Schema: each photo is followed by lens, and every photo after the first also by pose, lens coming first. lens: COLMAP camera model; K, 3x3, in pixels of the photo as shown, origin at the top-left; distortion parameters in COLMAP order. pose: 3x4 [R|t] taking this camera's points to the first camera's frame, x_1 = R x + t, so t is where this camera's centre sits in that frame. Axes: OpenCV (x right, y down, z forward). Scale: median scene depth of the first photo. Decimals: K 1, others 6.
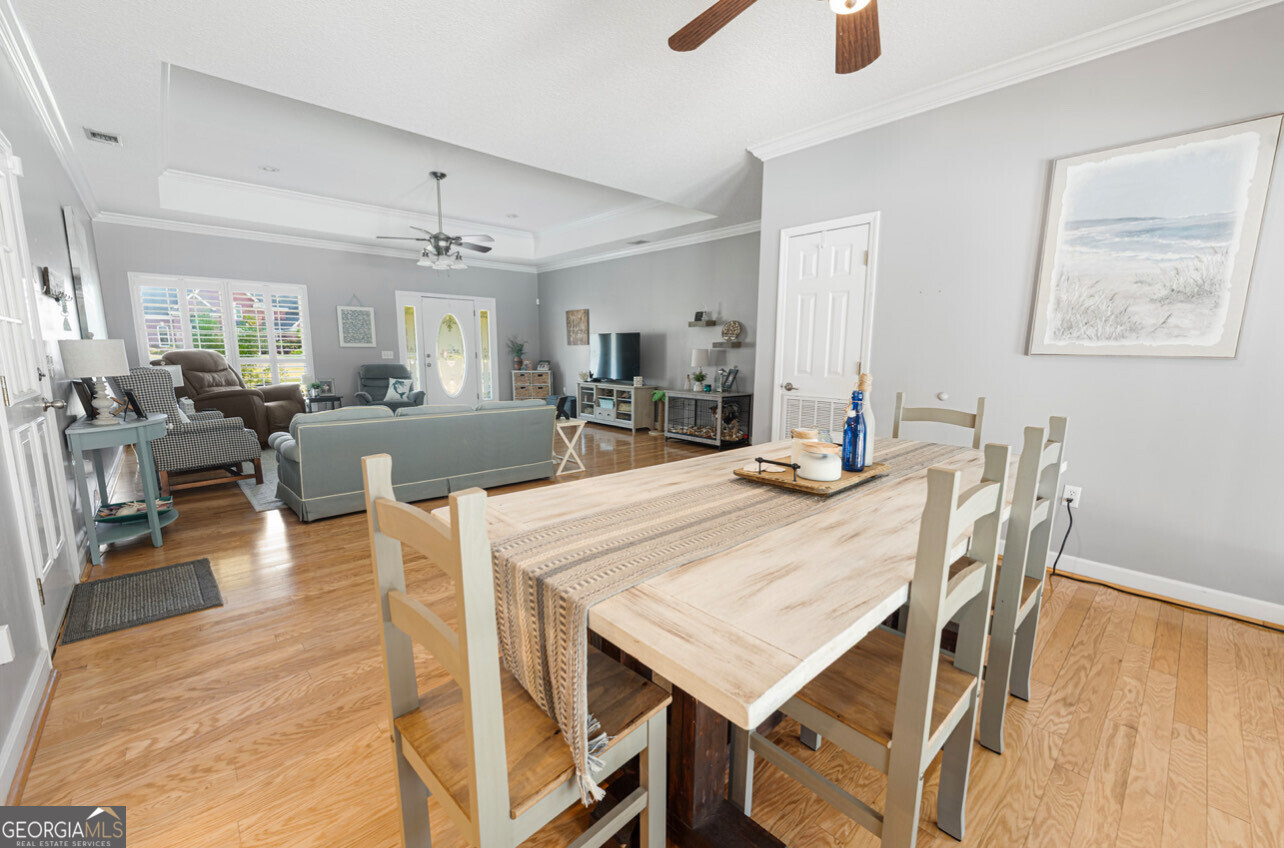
lens RADIAL K [[519.4, 0, 649.4], [0, 519.4, 432.4], [0, 0, 1]] dist [-0.001515, -0.000217]
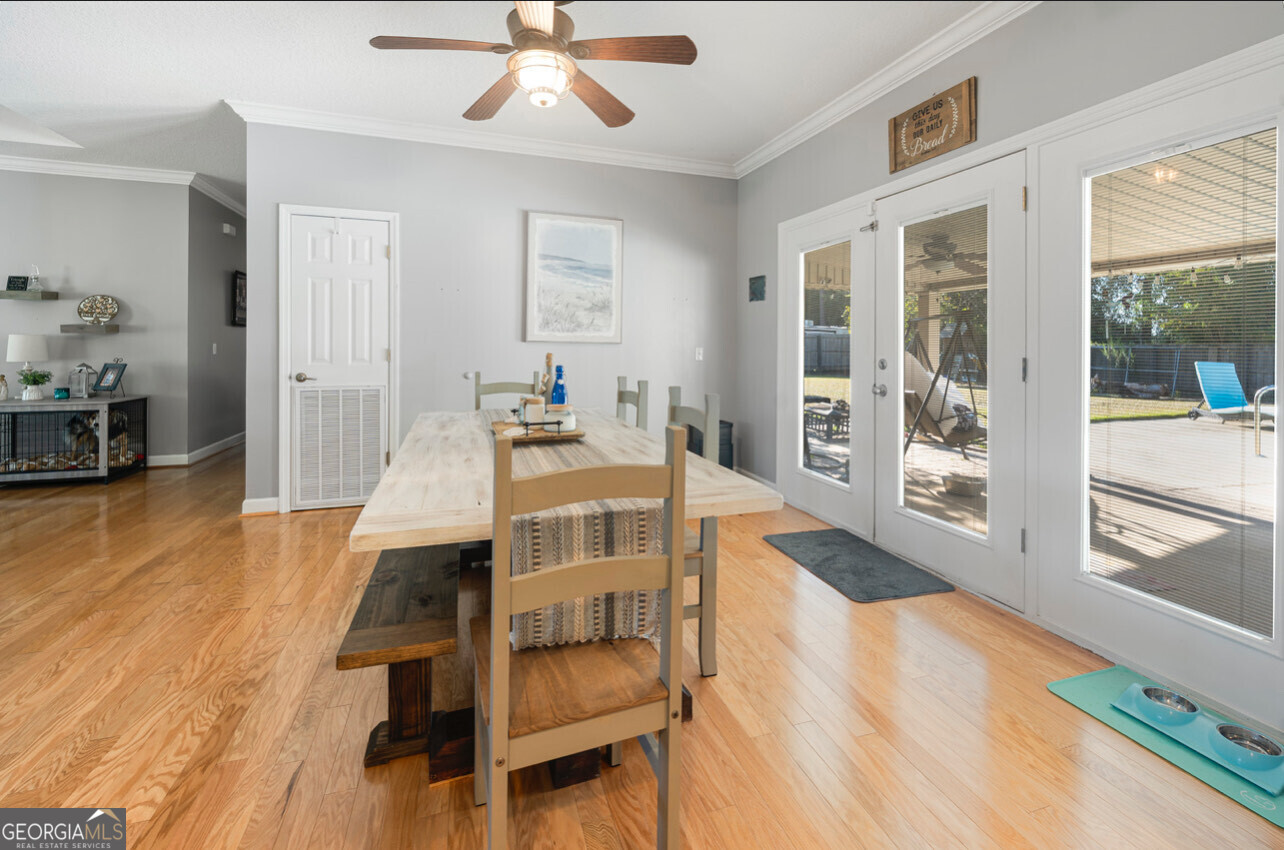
lens RADIAL K [[546.3, 0, 646.9], [0, 546.3, 347.4], [0, 0, 1]] dist [-0.000018, 0.000050]
pose [[0.405362, -0.007000, 0.914129, -0.396893], [0.137782, 0.989015, -0.053524, -0.008217], [-0.903713, 0.147647, 0.401874, 0.094559]]
